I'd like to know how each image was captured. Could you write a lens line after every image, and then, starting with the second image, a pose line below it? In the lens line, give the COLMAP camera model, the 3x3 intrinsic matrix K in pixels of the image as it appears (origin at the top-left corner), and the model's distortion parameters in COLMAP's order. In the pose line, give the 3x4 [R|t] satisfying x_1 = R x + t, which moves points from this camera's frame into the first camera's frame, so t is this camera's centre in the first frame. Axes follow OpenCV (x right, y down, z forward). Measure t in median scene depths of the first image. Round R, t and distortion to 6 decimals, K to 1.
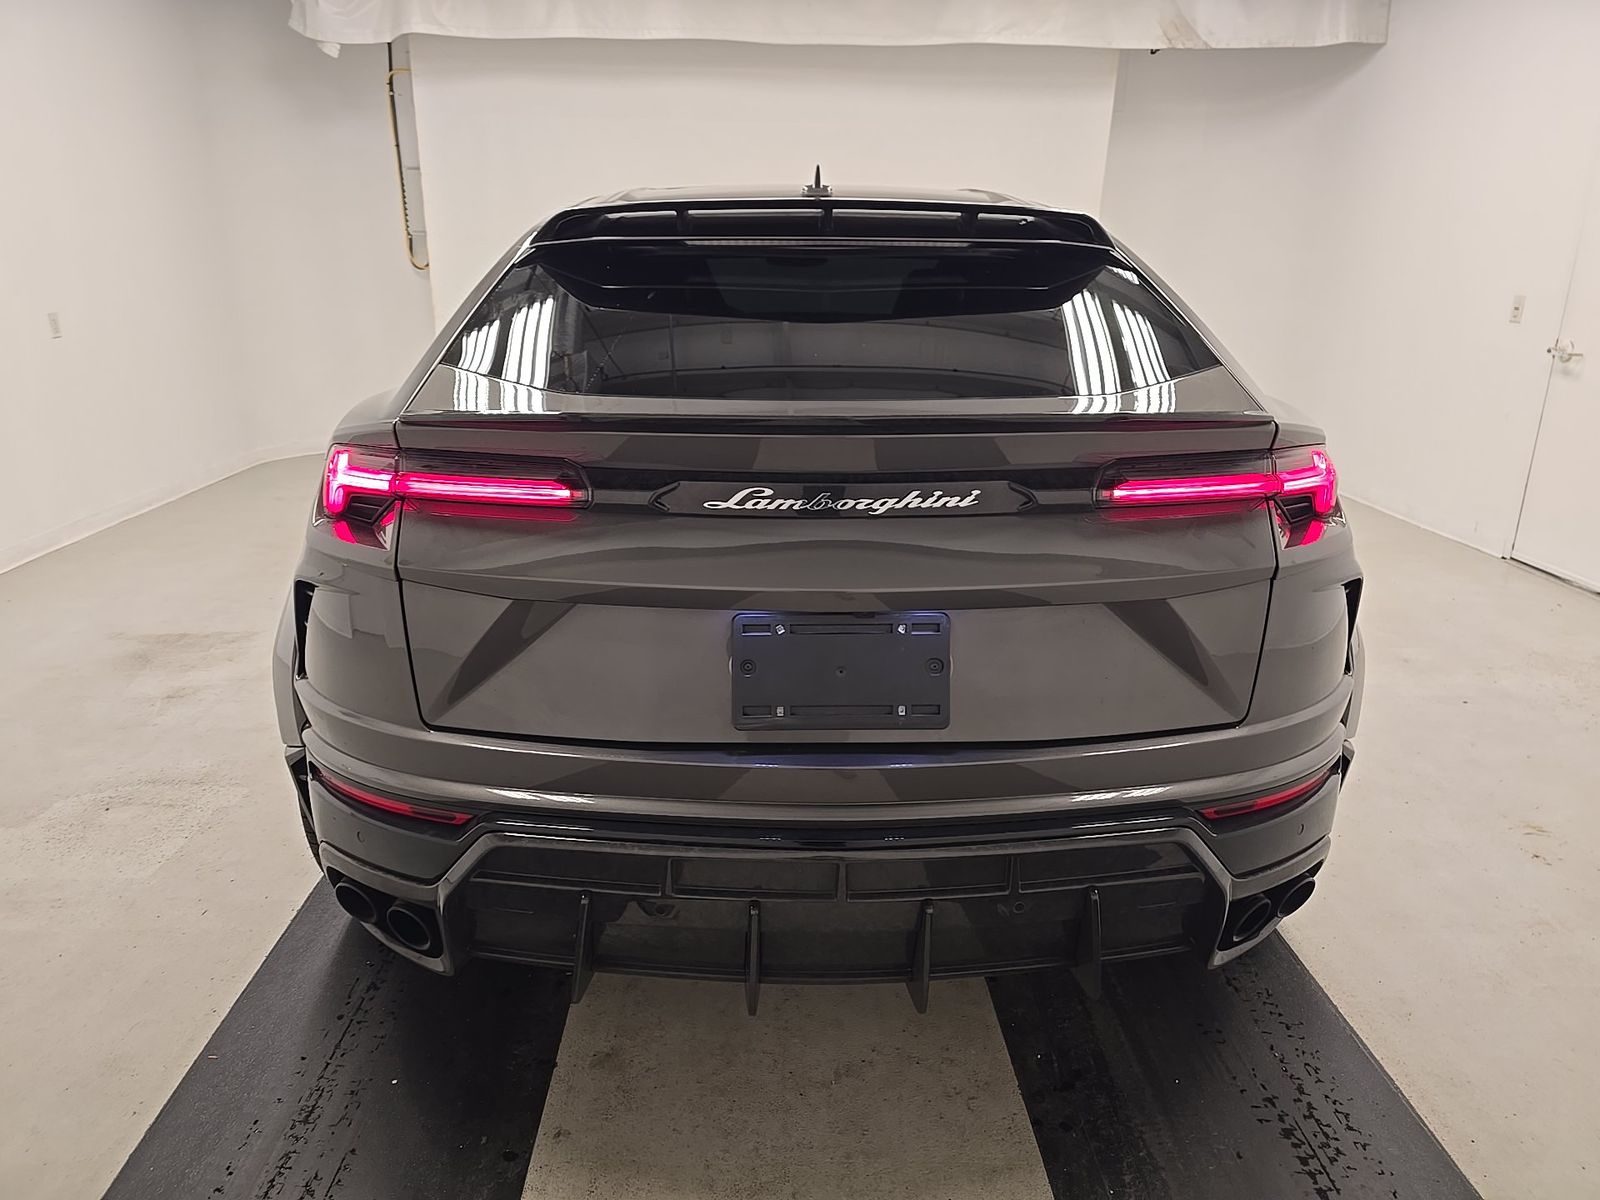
lens RADIAL K [[1075.5, 0, 801.1], [0, 1075.5, 660.2], [0, 0, 1]] dist [0.027921, 0.001704]
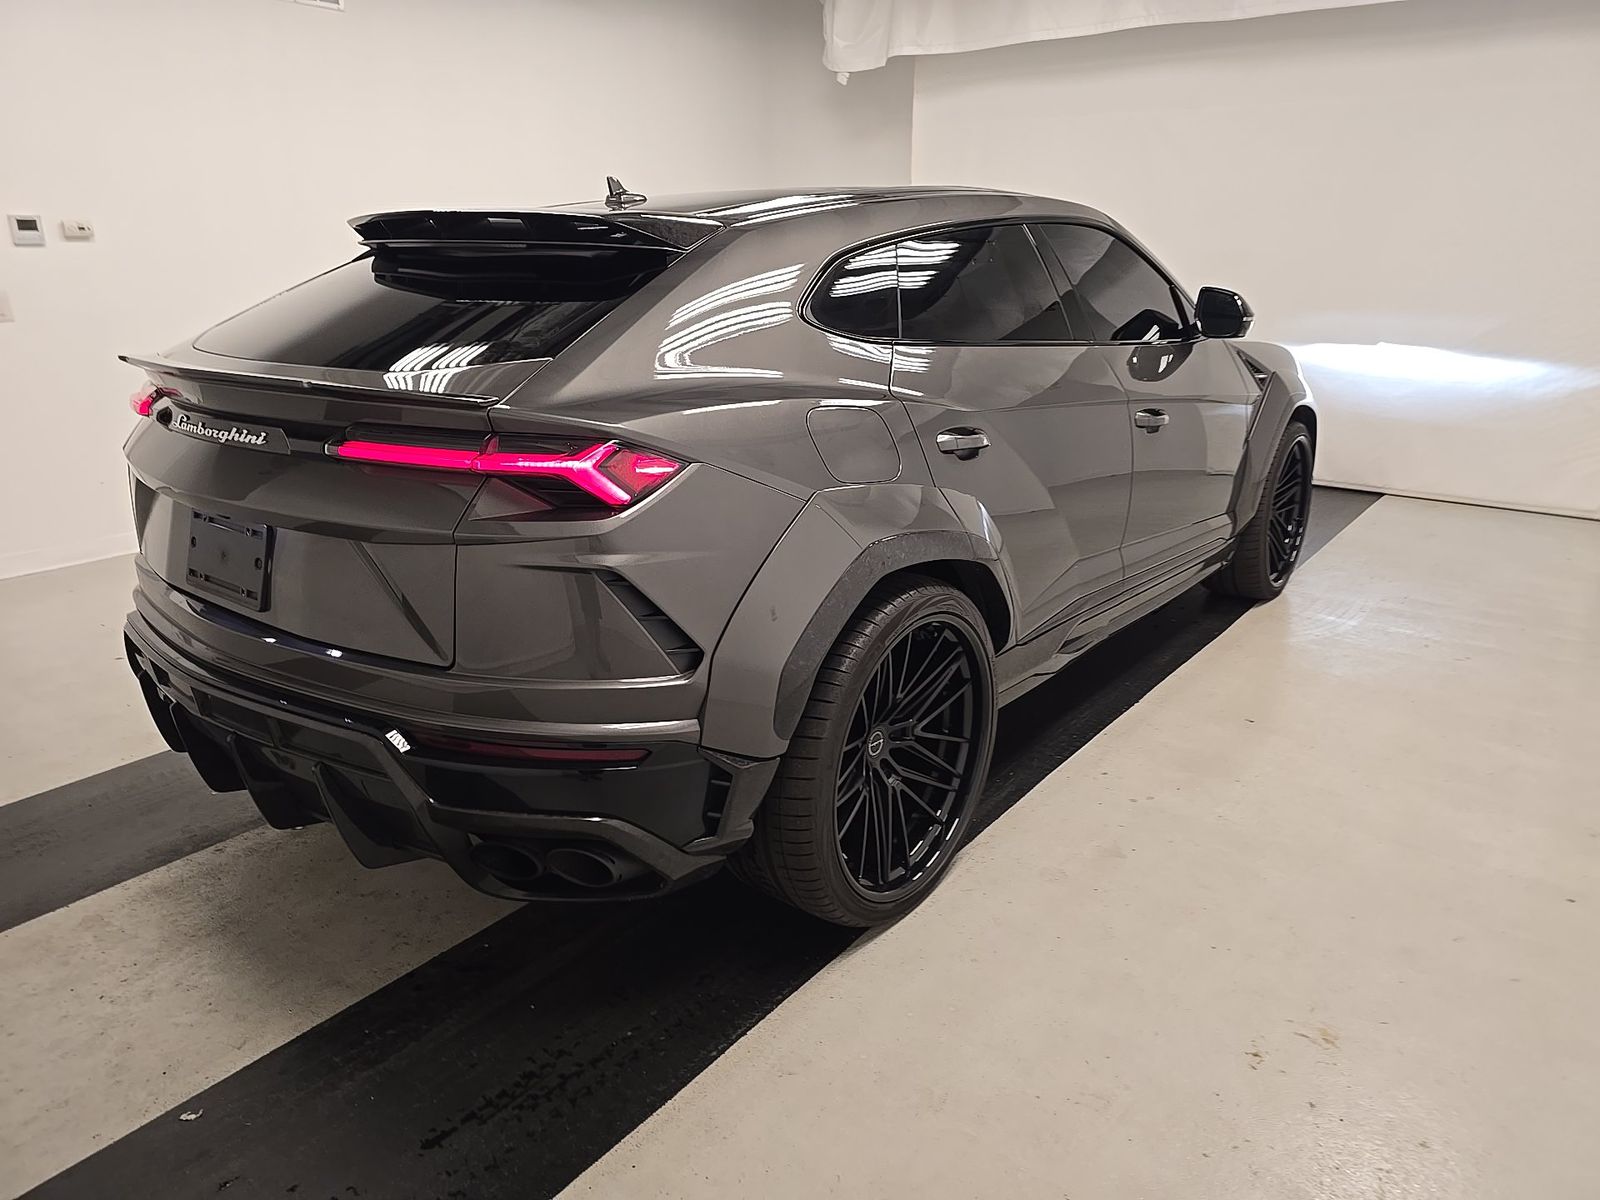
lens RADIAL K [[1061.4, 0, 795.2], [0, 1061.4, 646.6], [0, 0, 1]] dist [0.023382, -0.002729]
pose [[0.764048, 0.222524, -0.605569, 1.145774], [-0.221055, 0.972112, 0.078309, -0.113002], [0.606107, 0.074032, 0.791930, 0.282537]]
